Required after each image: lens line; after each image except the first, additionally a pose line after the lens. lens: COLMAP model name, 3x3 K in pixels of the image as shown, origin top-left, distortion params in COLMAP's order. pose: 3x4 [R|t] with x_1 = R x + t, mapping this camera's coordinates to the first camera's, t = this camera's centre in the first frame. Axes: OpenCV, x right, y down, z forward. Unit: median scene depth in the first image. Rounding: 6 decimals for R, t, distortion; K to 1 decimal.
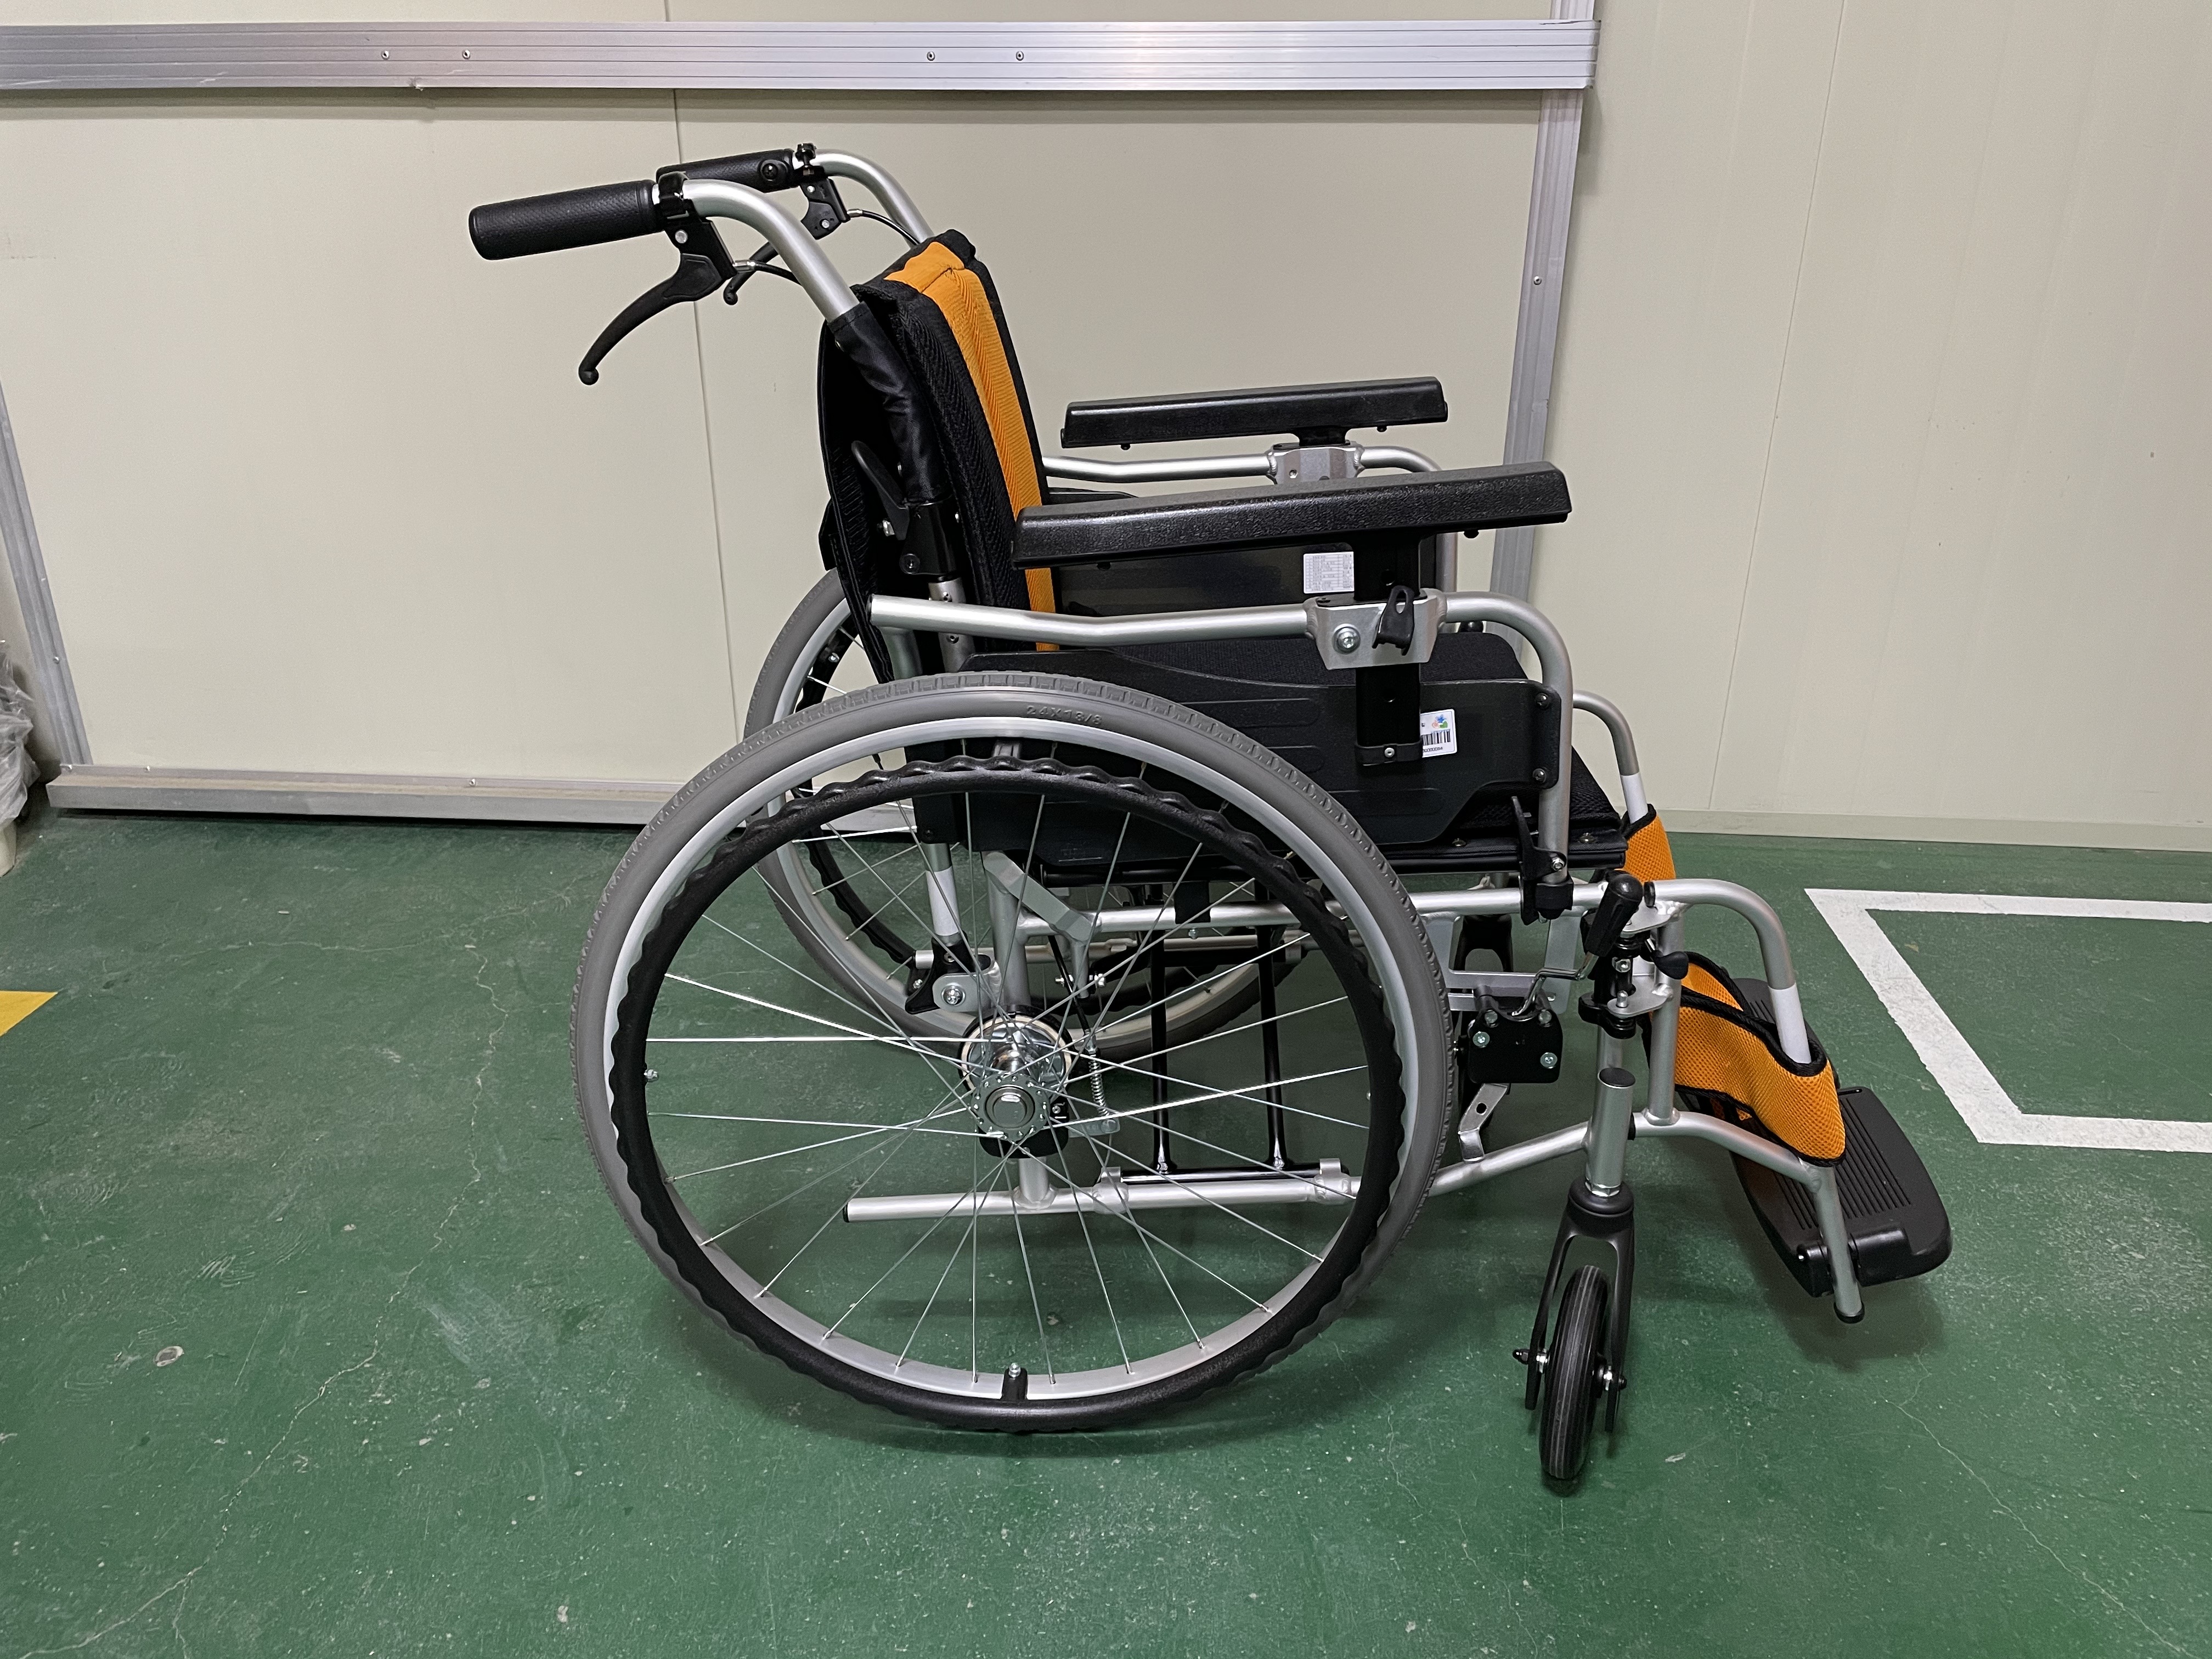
lens RADIAL K [[1656.5, 0, 1112.8], [0, 1656.5, 797.2], [0, 0, 1]] dist [0.068944, -0.091570]
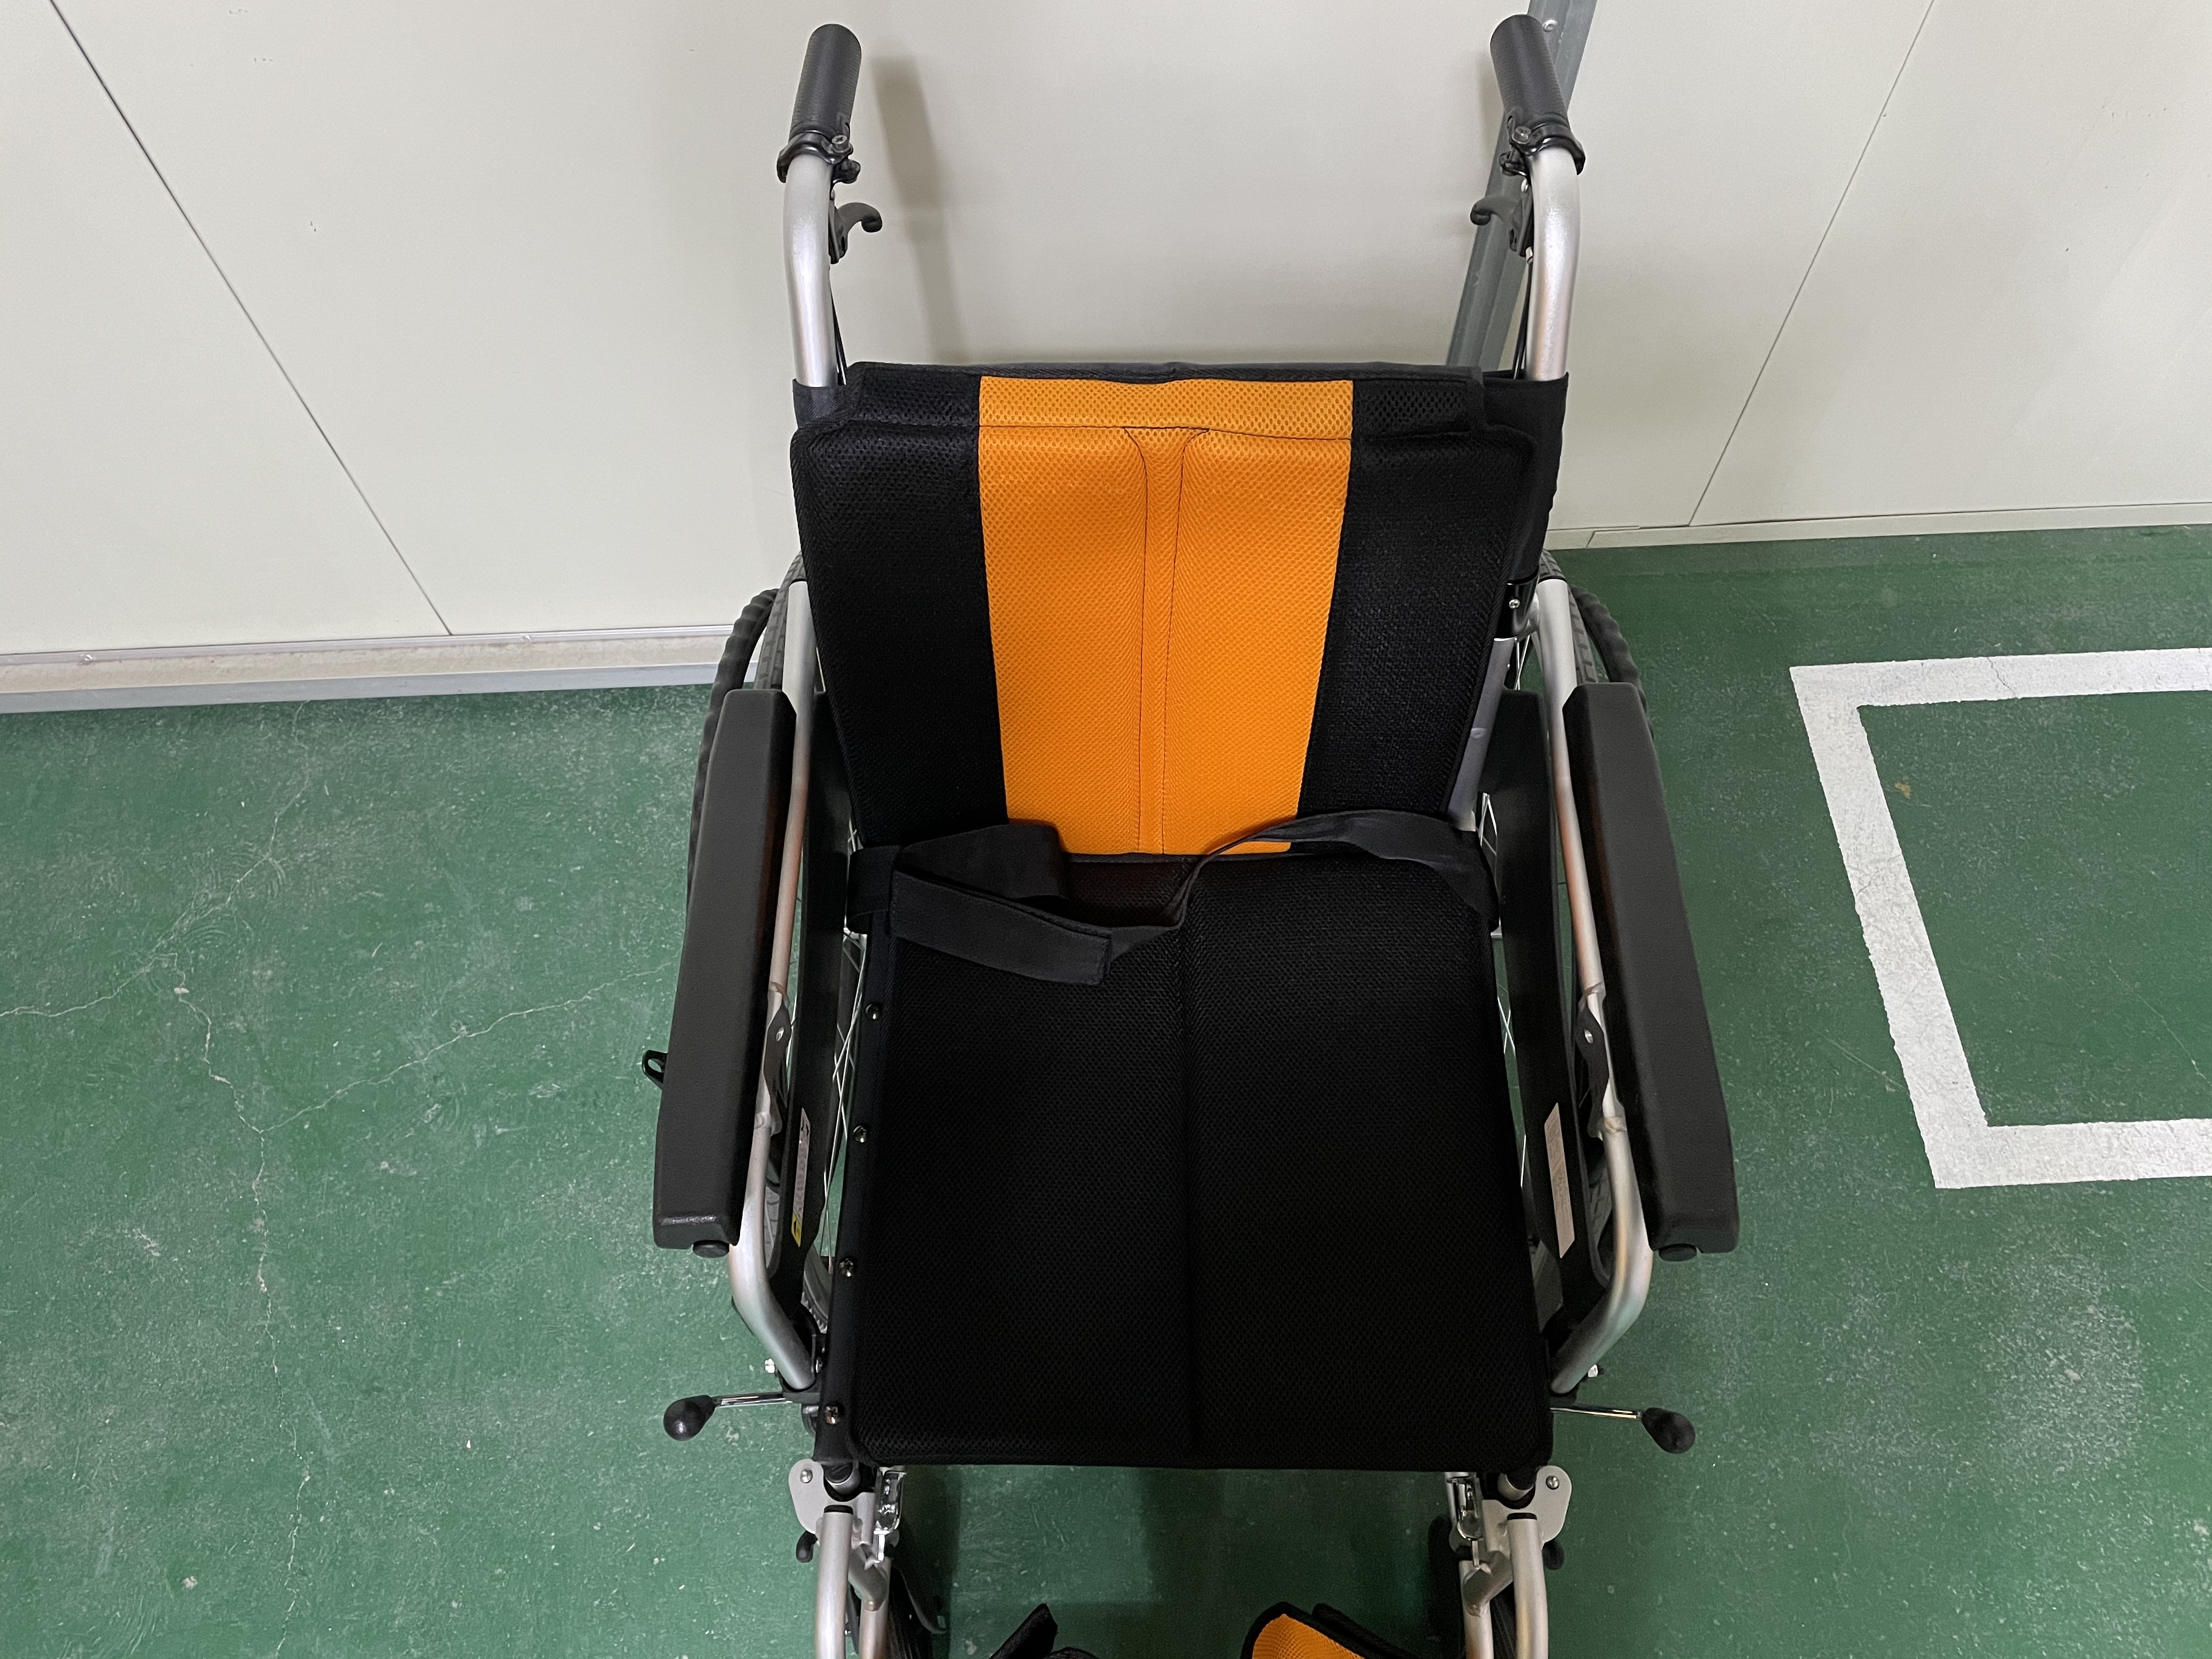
lens RADIAL K [[1656.5, 0, 1115.9], [0, 1656.5, 810.8], [0, 0, 1]] dist [0.068944, -0.091570]
pose [[0.992679, -0.113664, 0.040856, 0.056484], [0.063669, 0.779874, 0.622691, -0.595241], [-0.102640, -0.615530, 0.781401, 0.479447]]
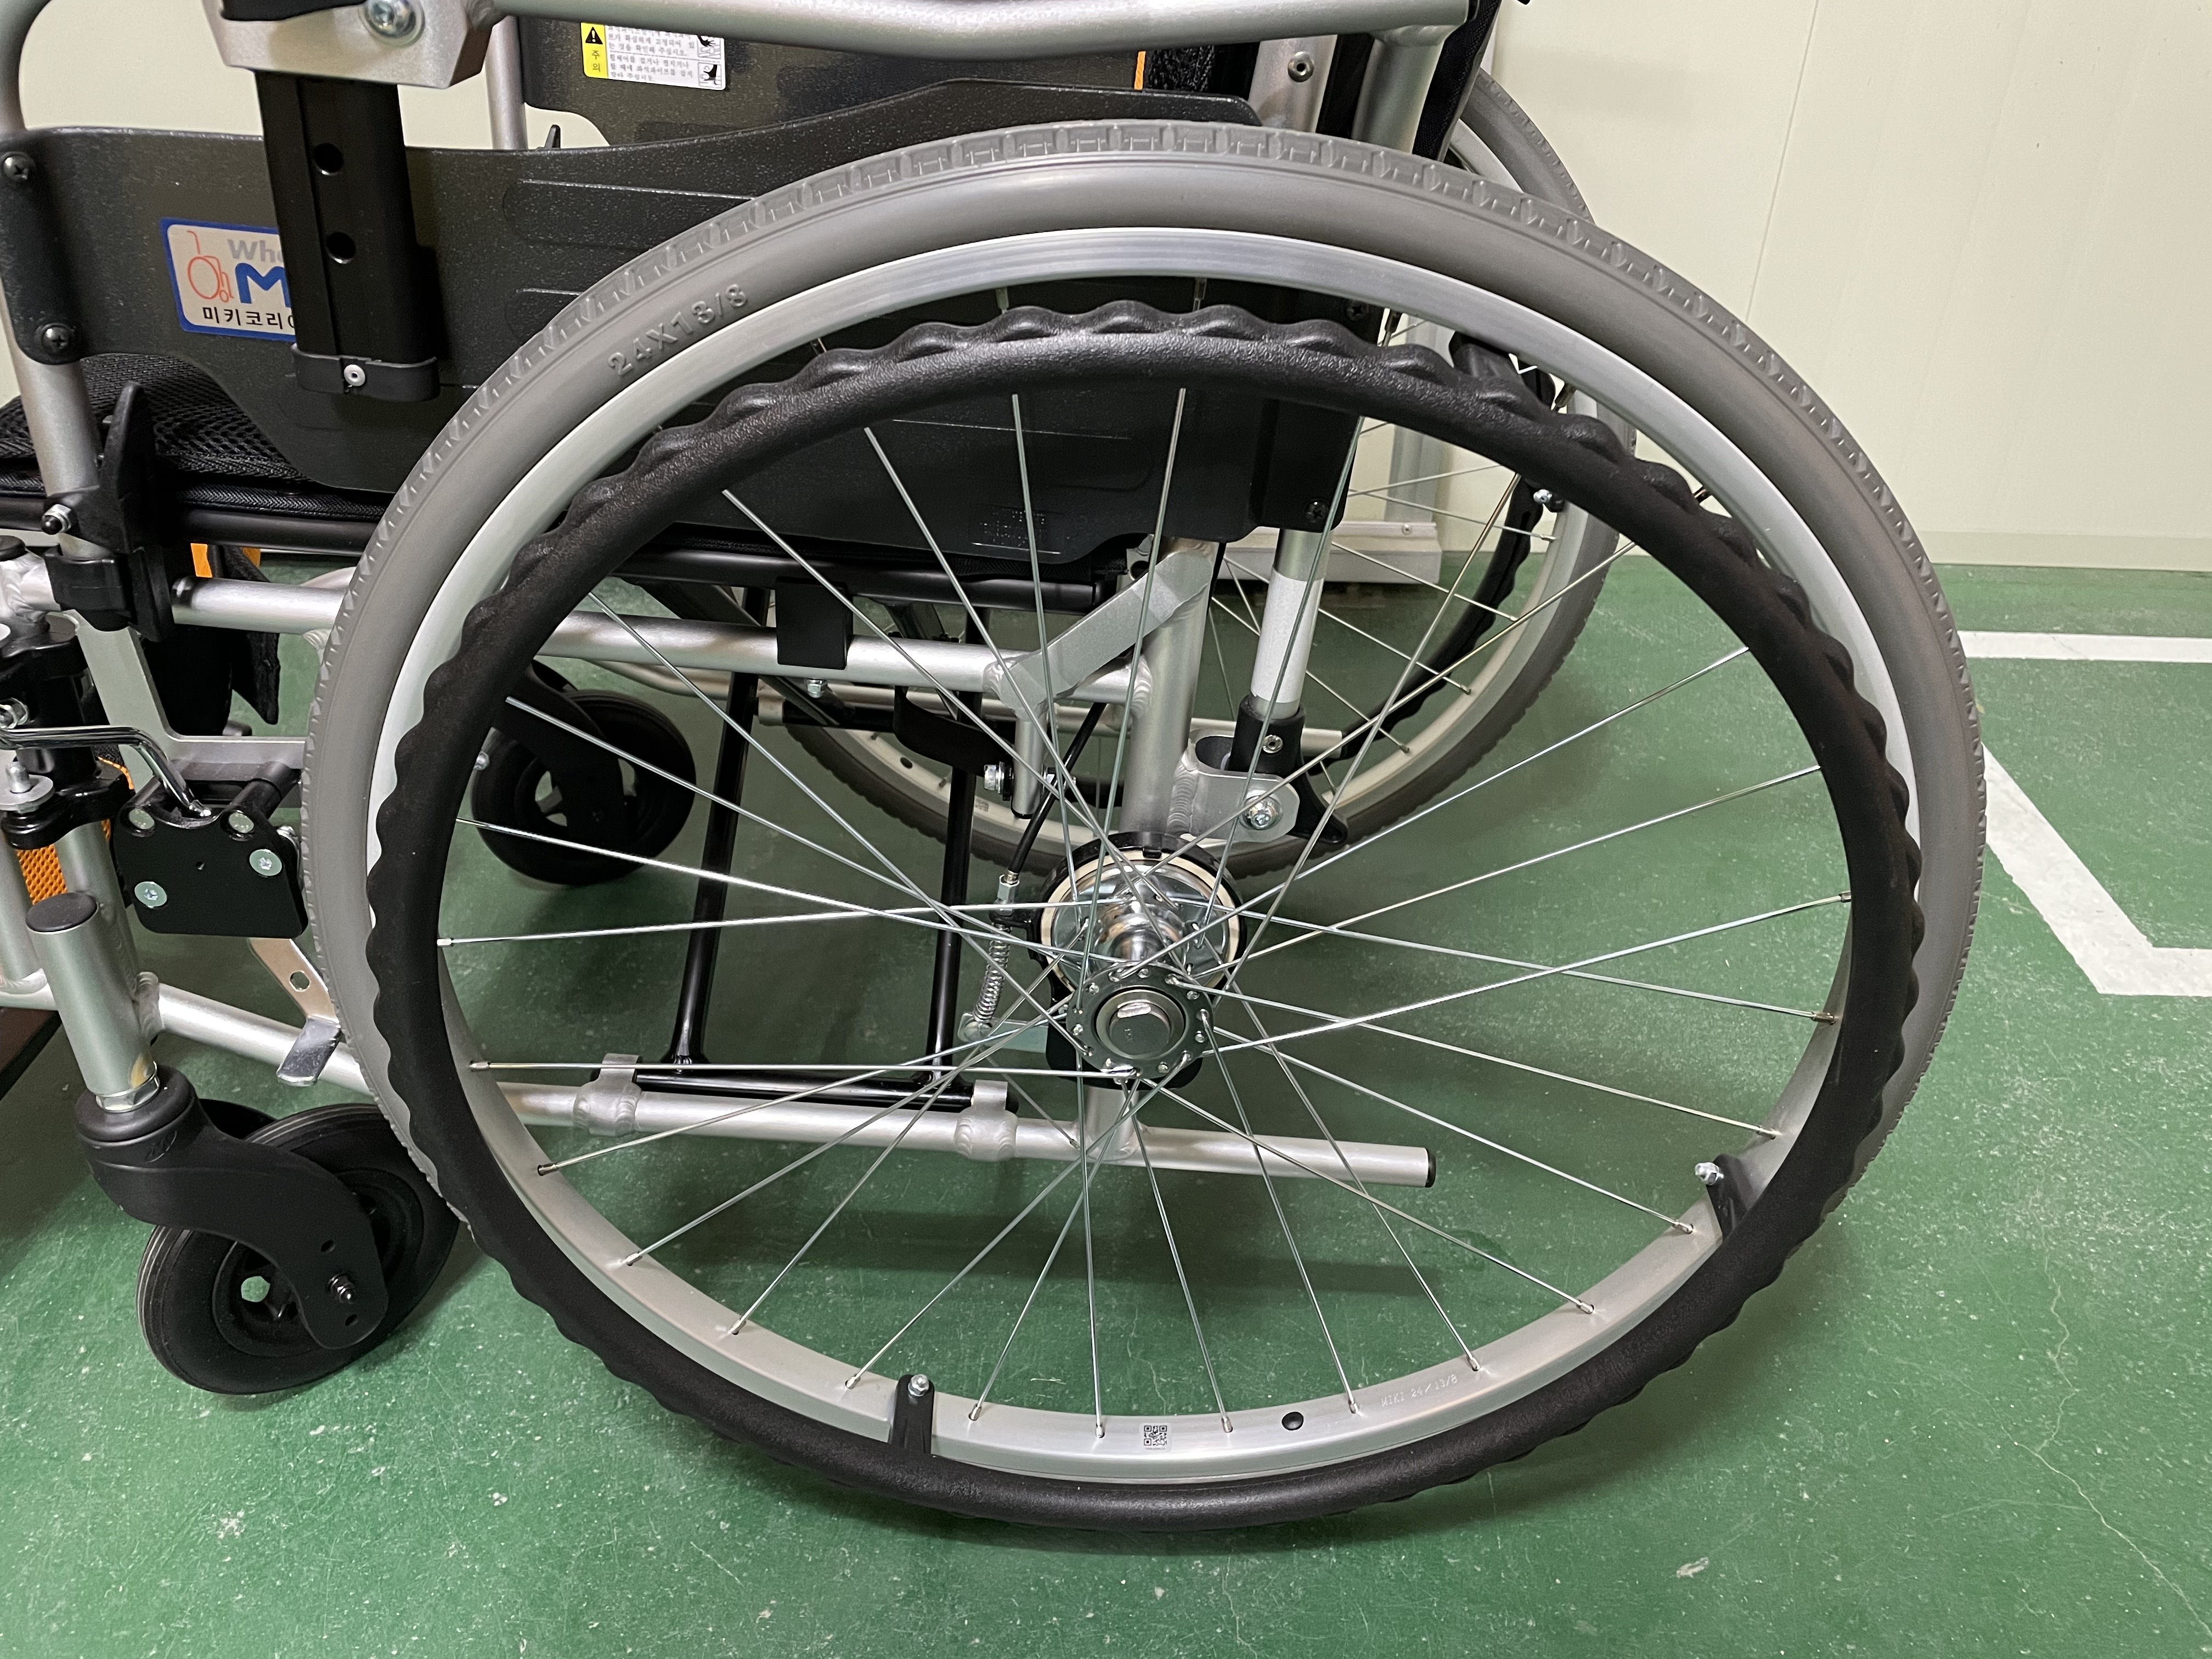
lens RADIAL K [[1656.5, 0, 1113.5], [0, 1656.5, 835.4], [0, 0, 1]] dist [0.068944, -0.091570]
pose [[0.998641, -0.013522, 0.050333, 0.079722], [0.004553, 0.984698, 0.174210, 0.019846], [-0.051918, -0.173744, 0.983421, 0.371553]]
